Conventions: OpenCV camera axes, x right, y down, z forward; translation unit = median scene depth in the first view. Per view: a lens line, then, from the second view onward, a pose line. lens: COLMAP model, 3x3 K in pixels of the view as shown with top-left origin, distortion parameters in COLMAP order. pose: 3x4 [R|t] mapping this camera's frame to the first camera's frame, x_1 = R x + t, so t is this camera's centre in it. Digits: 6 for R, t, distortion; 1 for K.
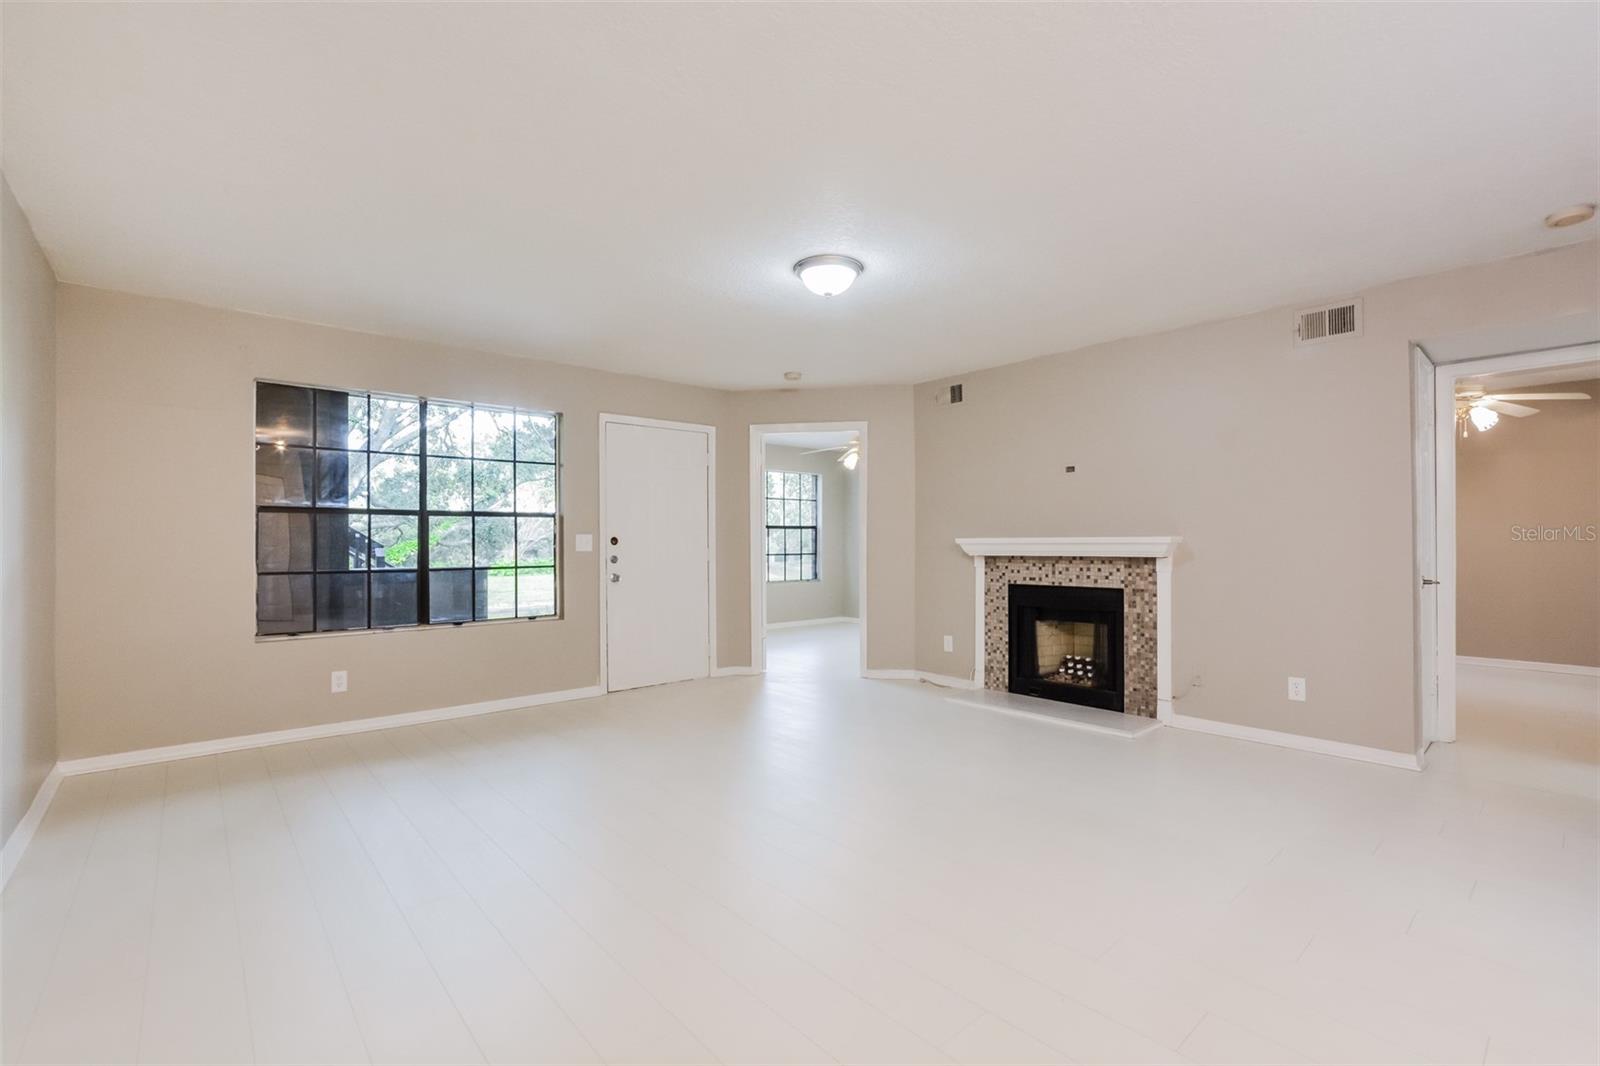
lens RADIAL K [[727.7, 0, 800.0], [0, 727.7, 533.0], [0, 0, 1]] dist [-0.016015, 0.000467]
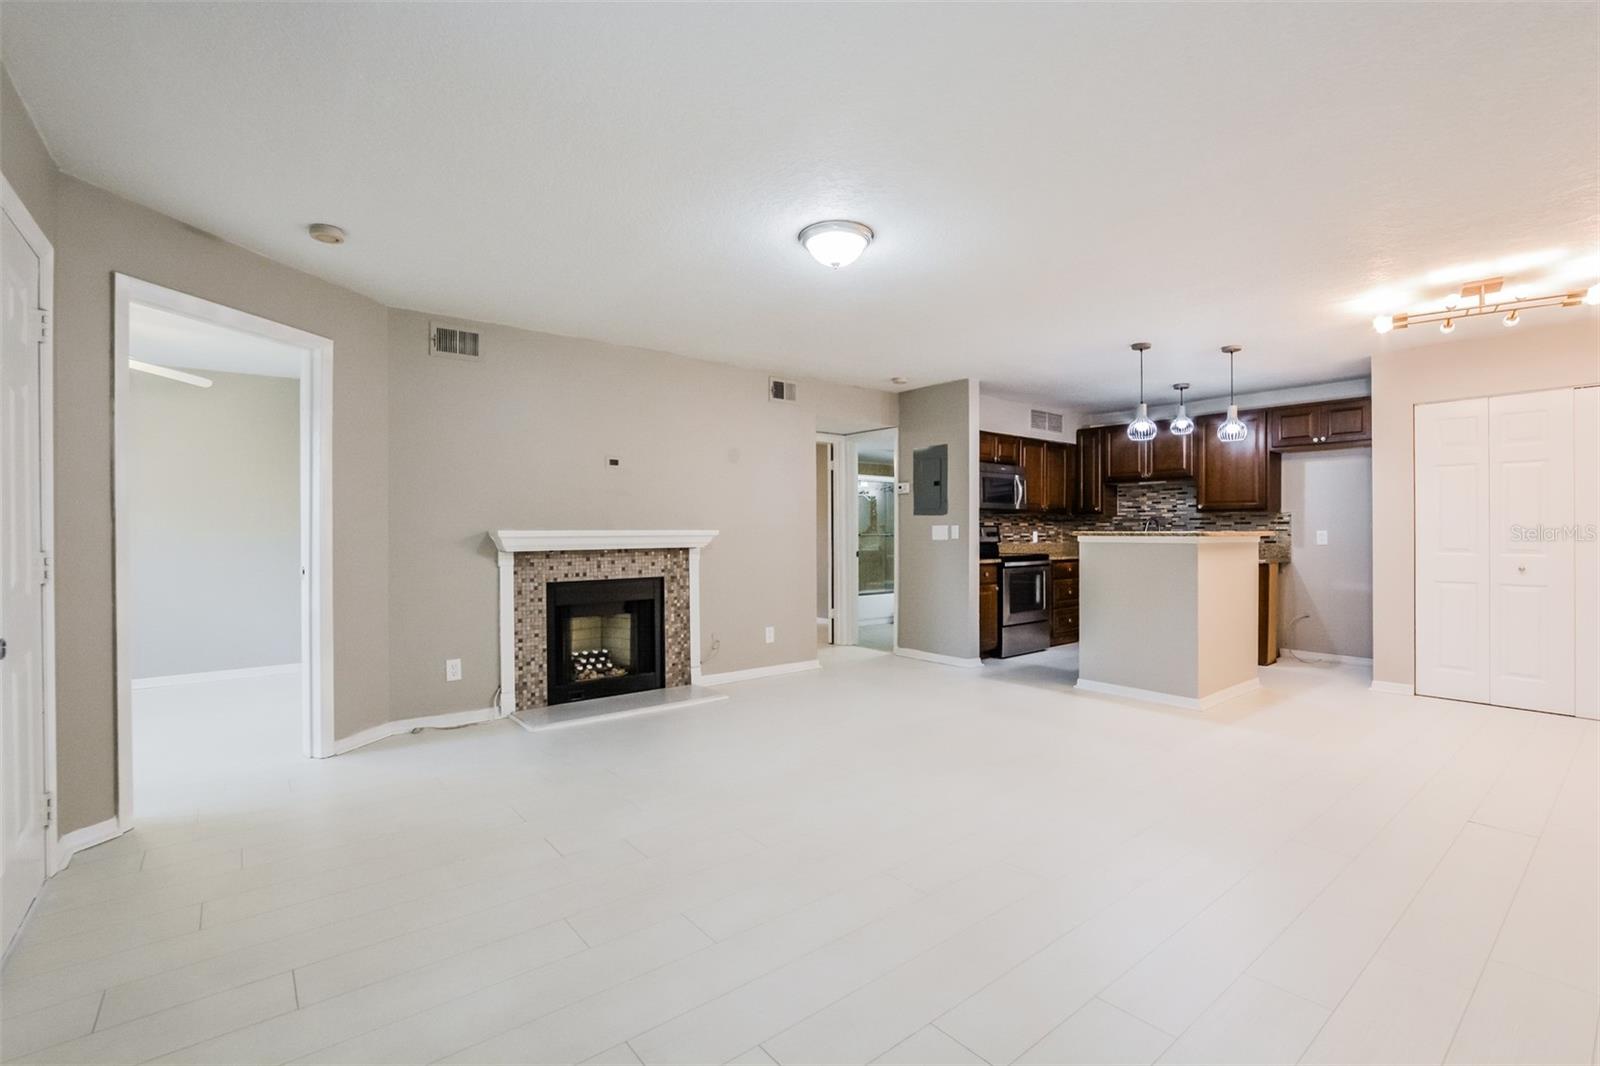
lens RADIAL K [[704.3, 0, 800.0], [0, 704.3, 533.0], [0, 0, 1]] dist [-0.024925, 0.000256]
pose [[0.033899, 0.003564, 0.999419, -0.563419], [-0.007529, 0.999966, -0.003310, 0.010570], [-0.999397, -0.007413, 0.033925, 0.680915]]
